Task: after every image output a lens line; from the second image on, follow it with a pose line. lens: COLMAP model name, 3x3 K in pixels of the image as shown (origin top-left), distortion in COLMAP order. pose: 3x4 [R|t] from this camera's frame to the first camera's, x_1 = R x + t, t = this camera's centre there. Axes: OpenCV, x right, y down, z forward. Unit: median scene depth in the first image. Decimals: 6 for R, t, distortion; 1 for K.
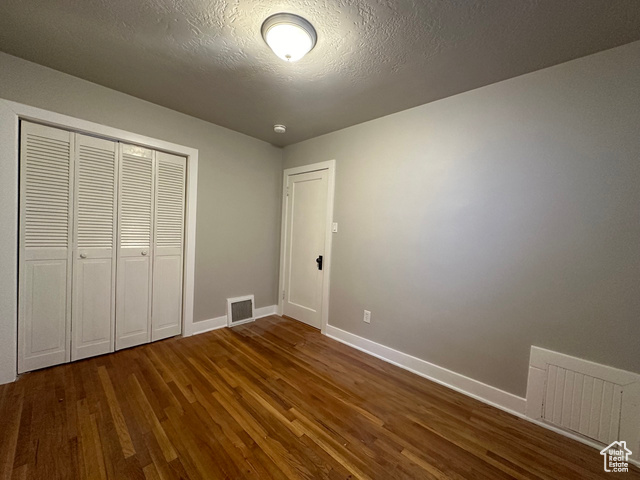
lens RADIAL K [[257.6, 0, 320.1], [0, 257.6, 239.6], [0, 0, 1]] dist [0.001719, 0.000606]
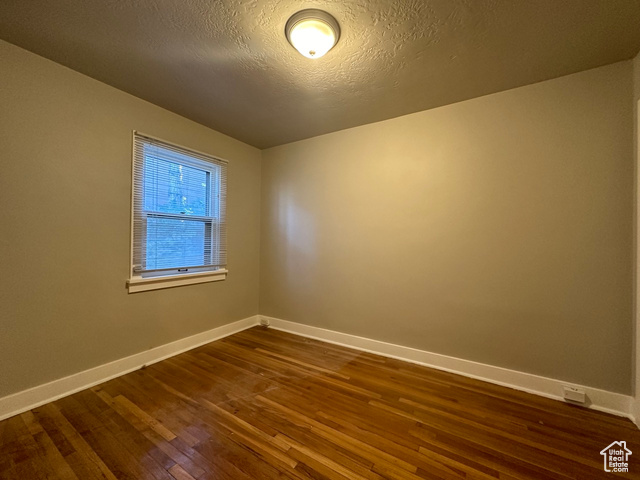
lens RADIAL K [[257.6, 0, 318.1], [0, 257.6, 235.8], [0, 0, 1]] dist [0.001719, 0.000606]
pose [[-0.982168, -0.061719, -0.177587, -0.006162], [-0.061485, 0.998085, -0.006828, 0.003495], [0.177668, 0.004213, -0.984081, 1.943092]]
